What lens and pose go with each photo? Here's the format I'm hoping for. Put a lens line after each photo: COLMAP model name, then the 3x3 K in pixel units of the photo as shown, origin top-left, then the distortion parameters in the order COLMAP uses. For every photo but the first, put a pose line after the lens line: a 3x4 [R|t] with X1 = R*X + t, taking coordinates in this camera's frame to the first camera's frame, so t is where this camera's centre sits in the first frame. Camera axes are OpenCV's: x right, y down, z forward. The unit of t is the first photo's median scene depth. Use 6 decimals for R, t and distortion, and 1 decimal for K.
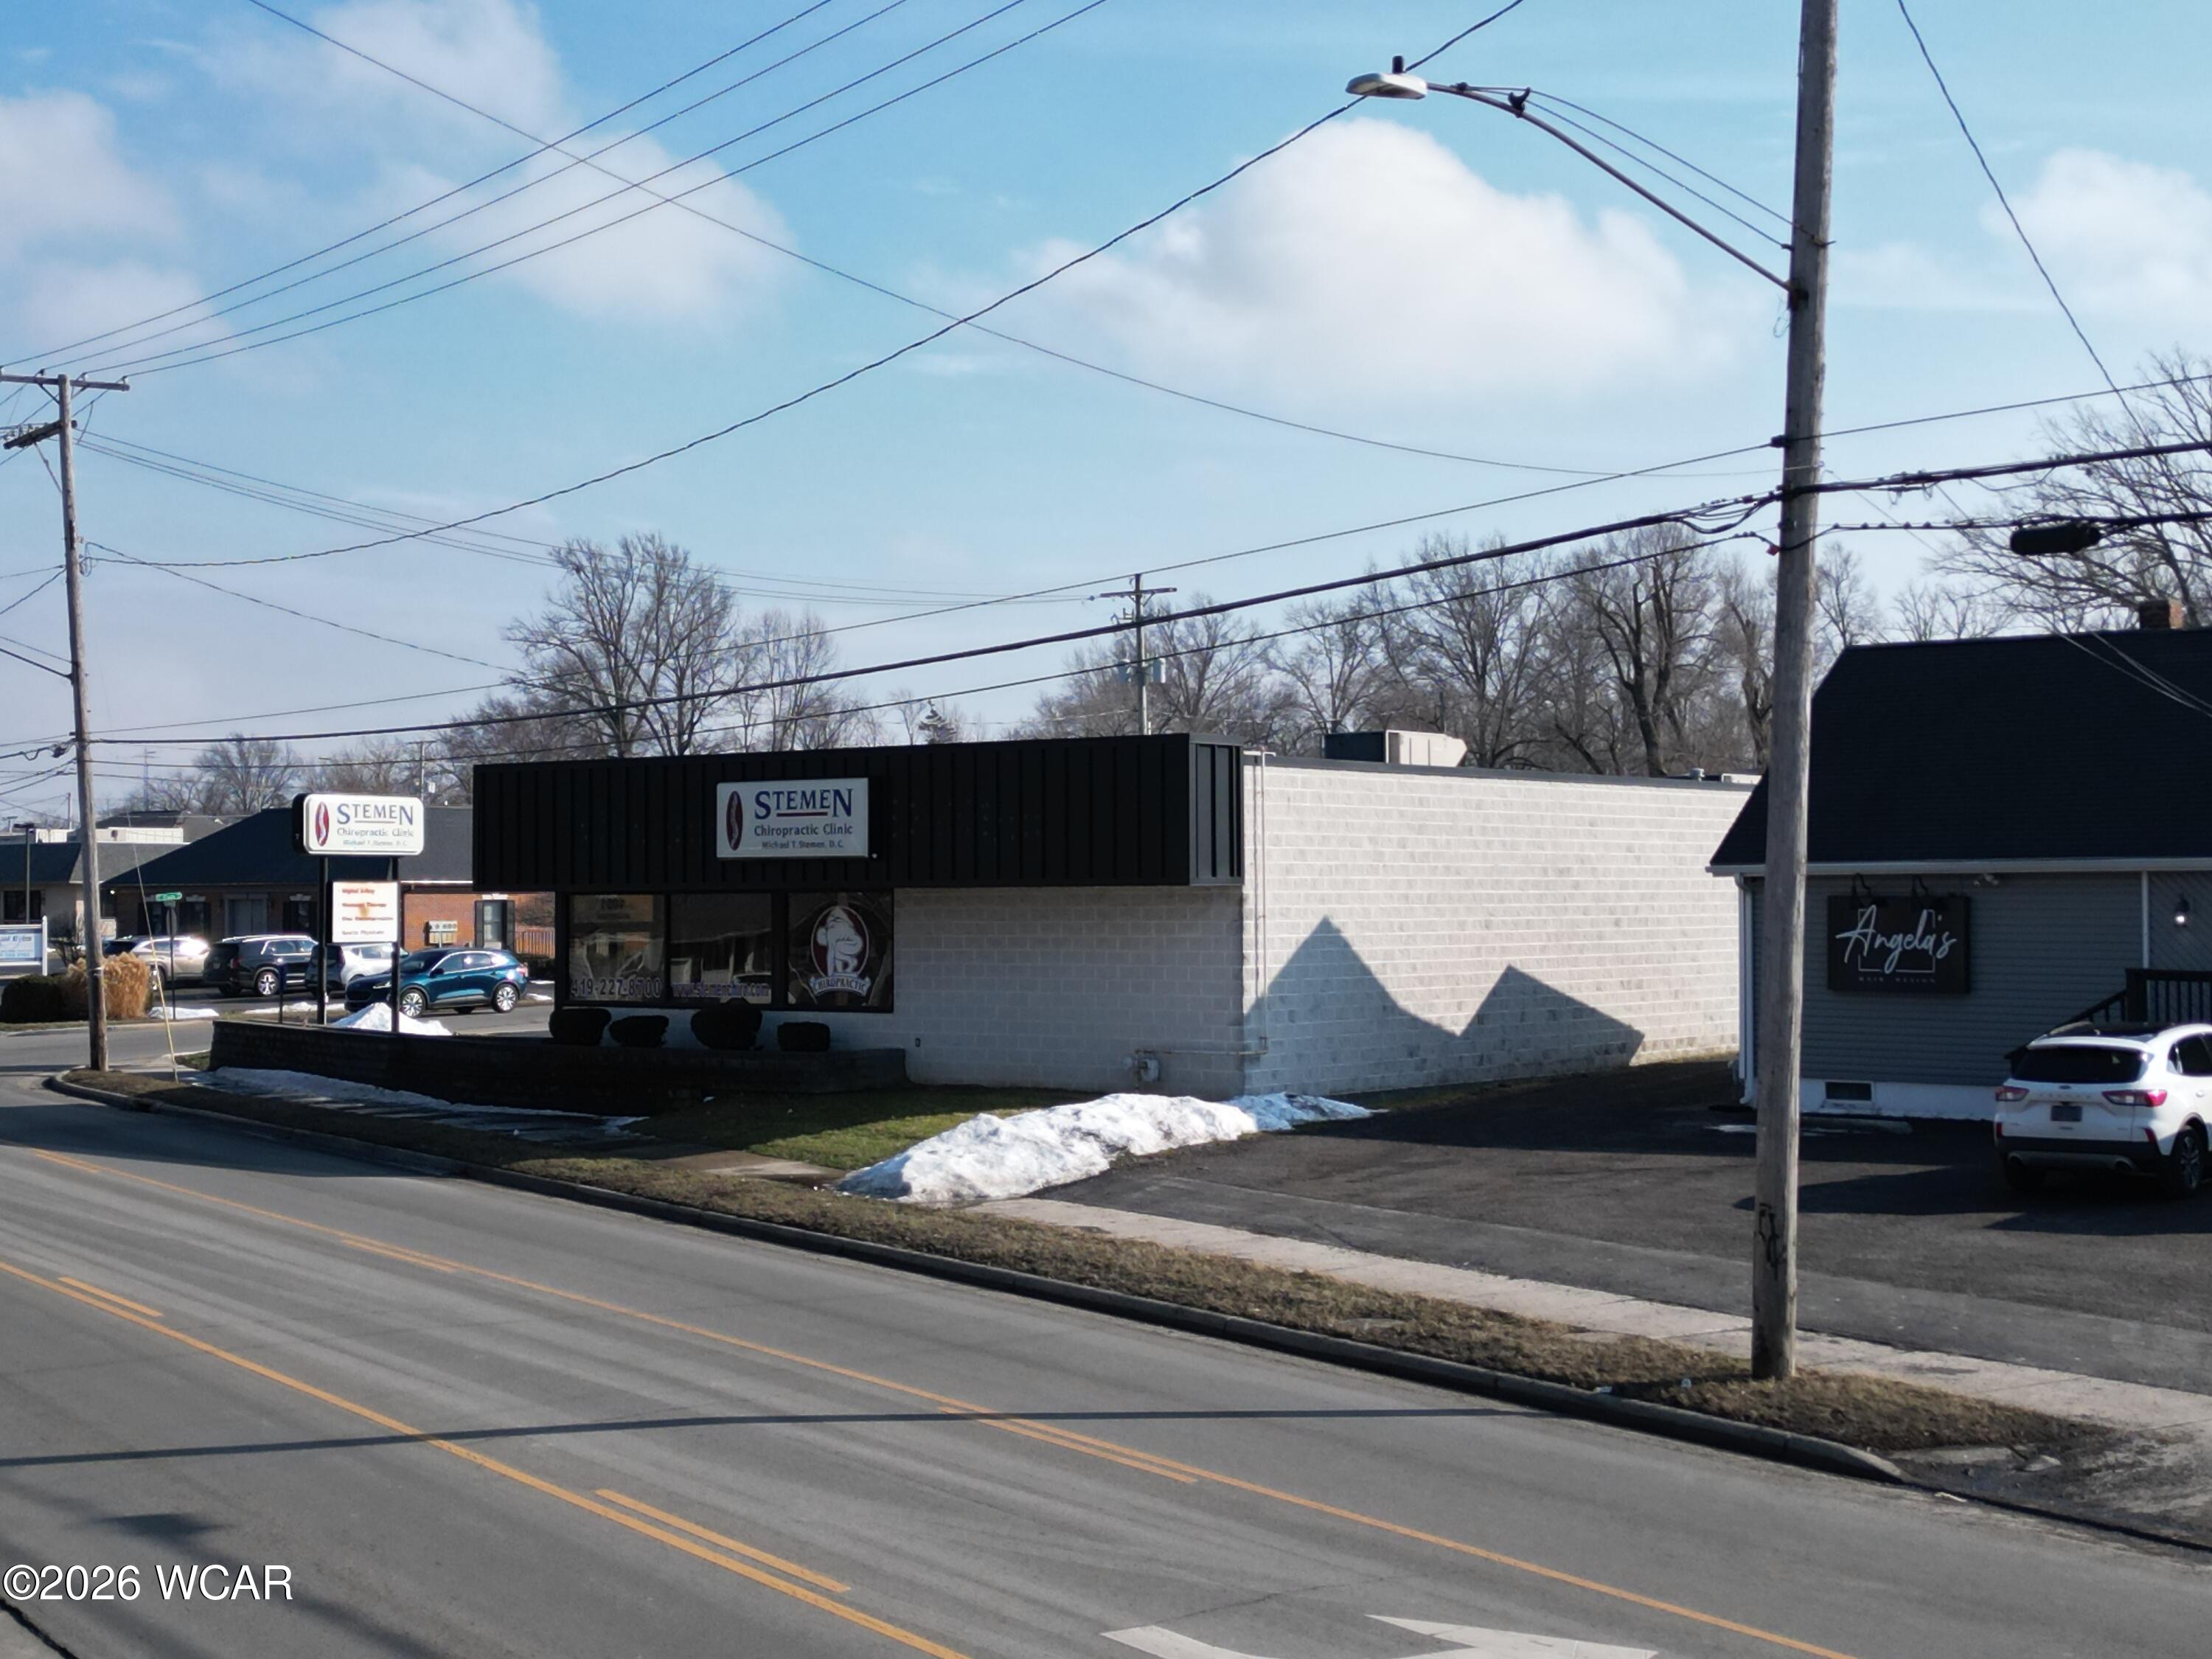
lens RADIAL K [[3004.7, 0, 1106.0], [0, 3004.7, 829.5], [0, 0, 1]] dist [0.168562, -0.497704]
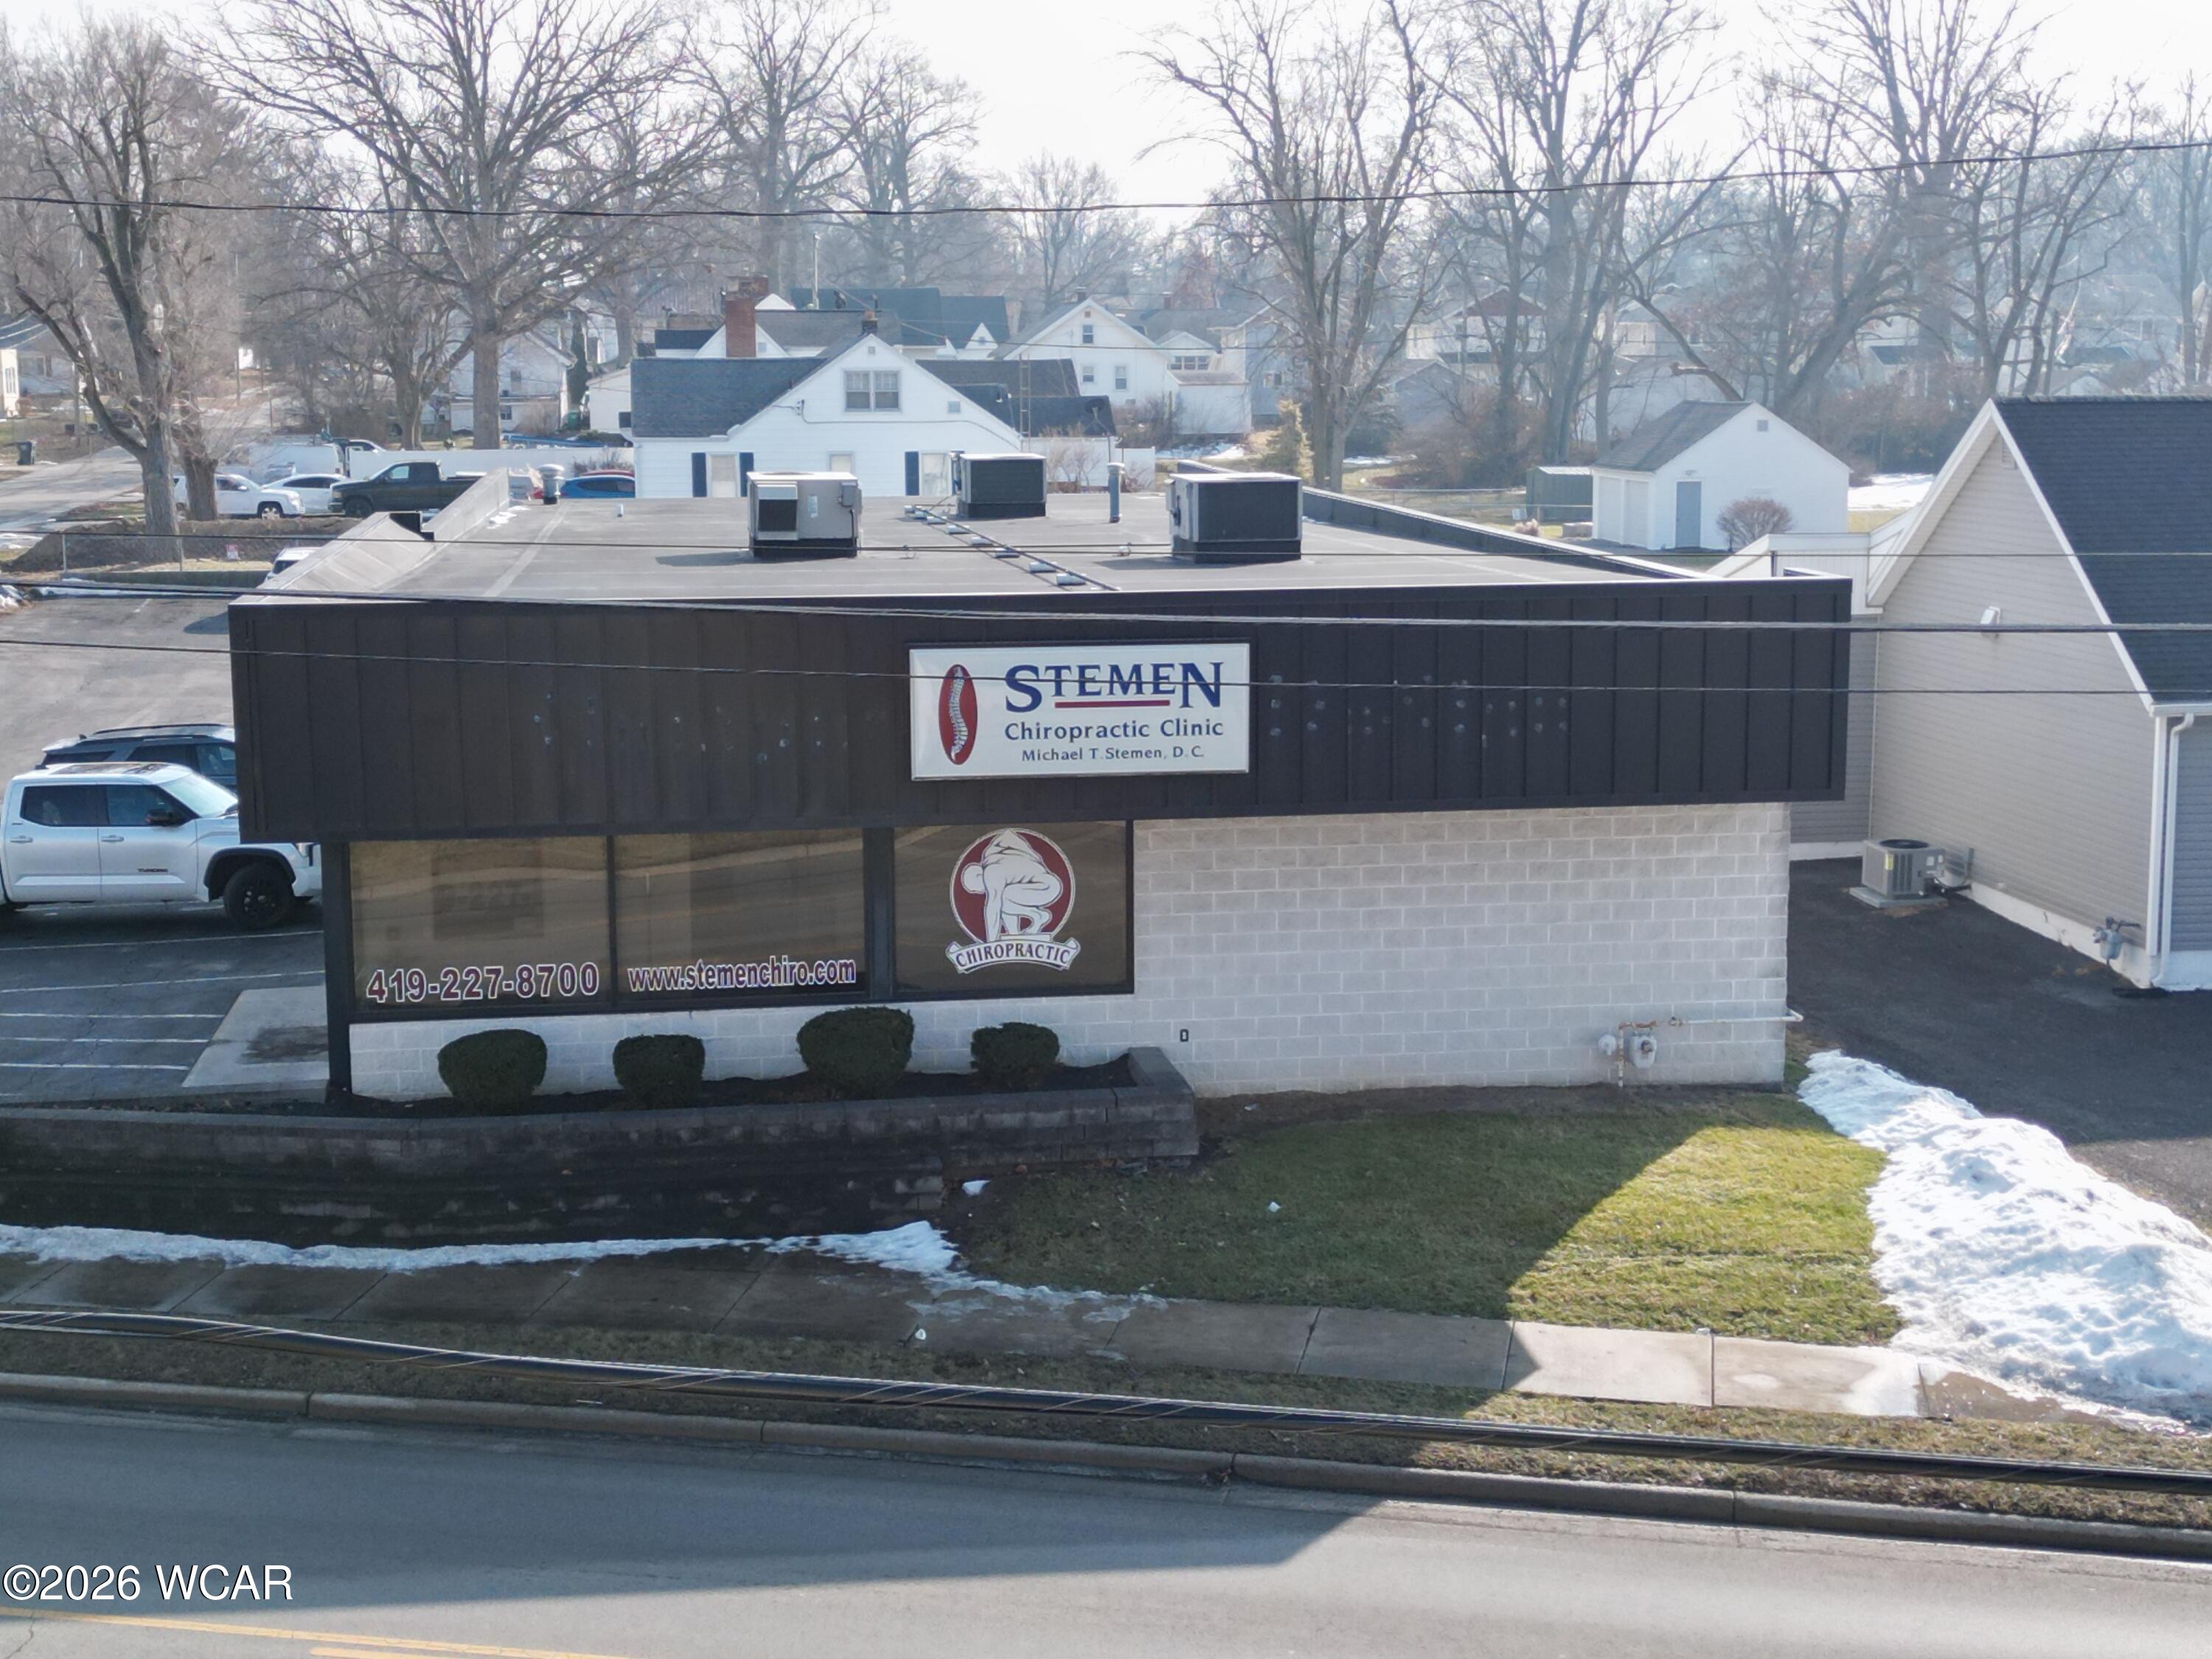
lens RADIAL K [[3004.7, 0, 1106.0], [0, 3004.7, 829.5], [0, 0, 1]] dist [0.168562, -0.497704]
pose [[0.704148, -0.113635, 0.700902, -0.518778], [-0.014182, 0.984663, 0.173887, -0.083551], [-0.709912, -0.132382, 0.691737, 0.577103]]
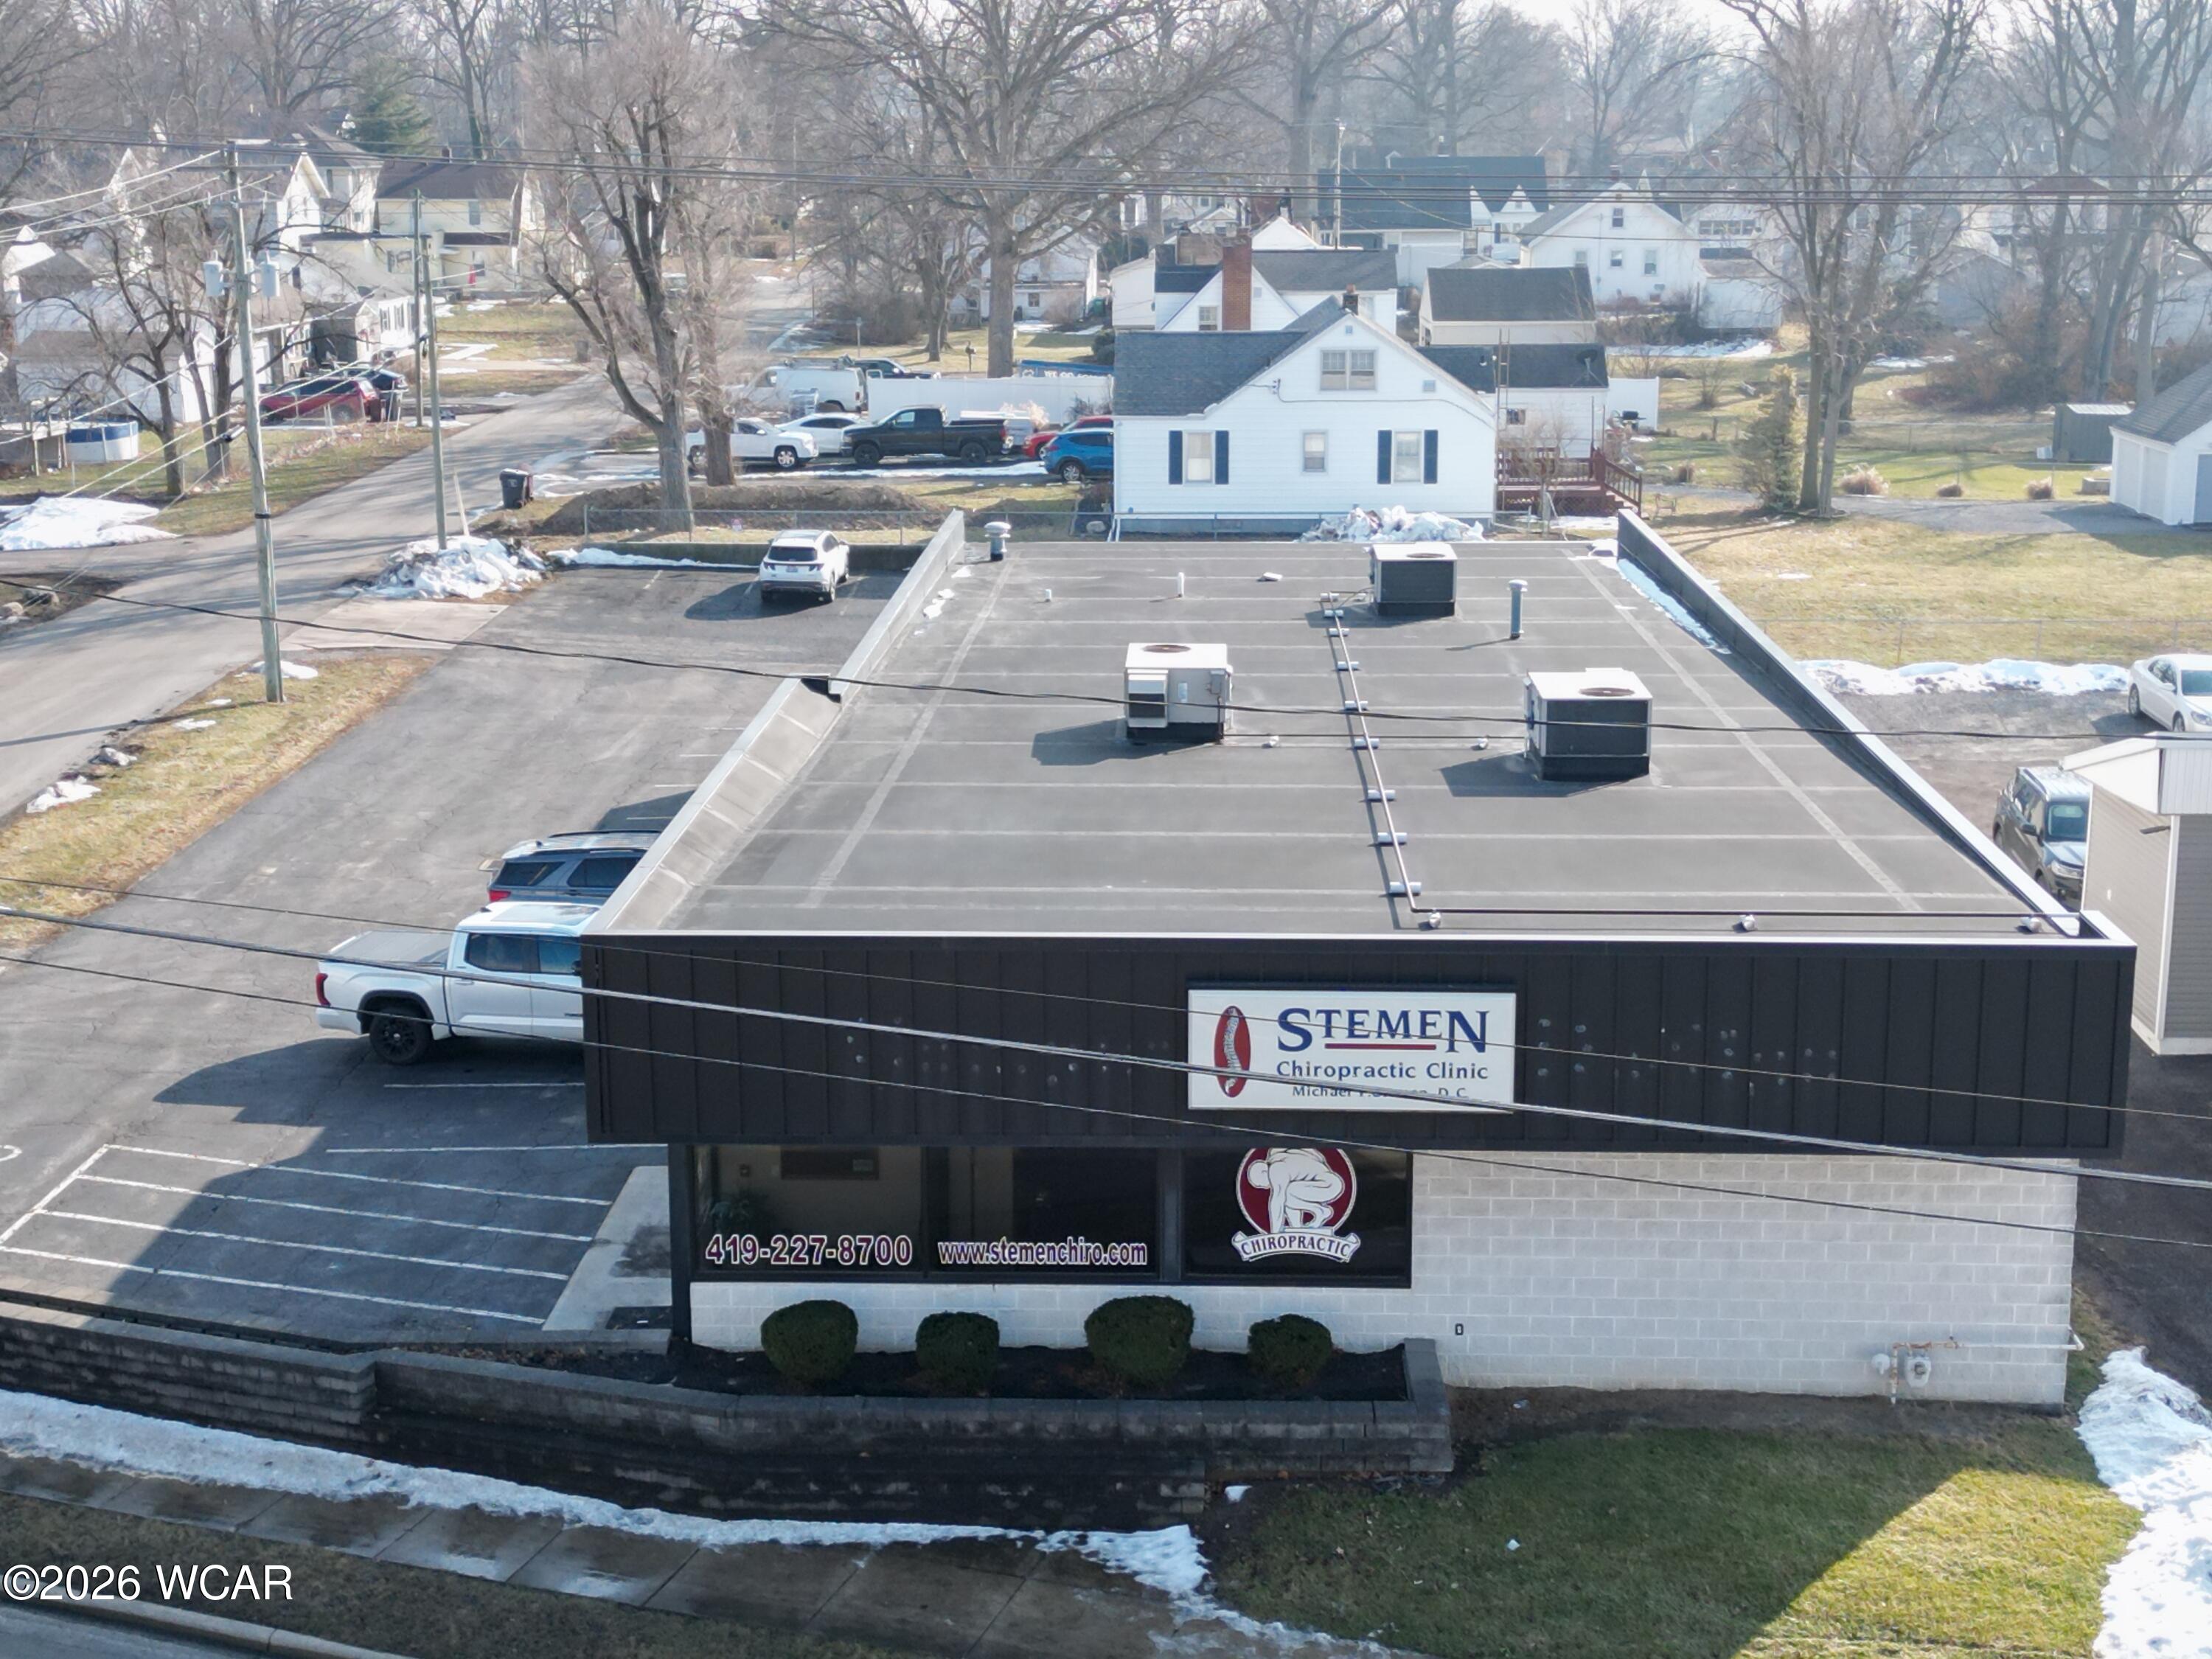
lens RADIAL K [[3004.7, 0, 1106.0], [0, 3004.7, 829.5], [0, 0, 1]] dist [0.168562, -0.497704]
pose [[0.820288, -0.124339, 0.558271, -0.489406], [-0.011911, 0.972158, 0.234022, -0.194063], [-0.571826, -0.198615, 0.795969, 0.533853]]
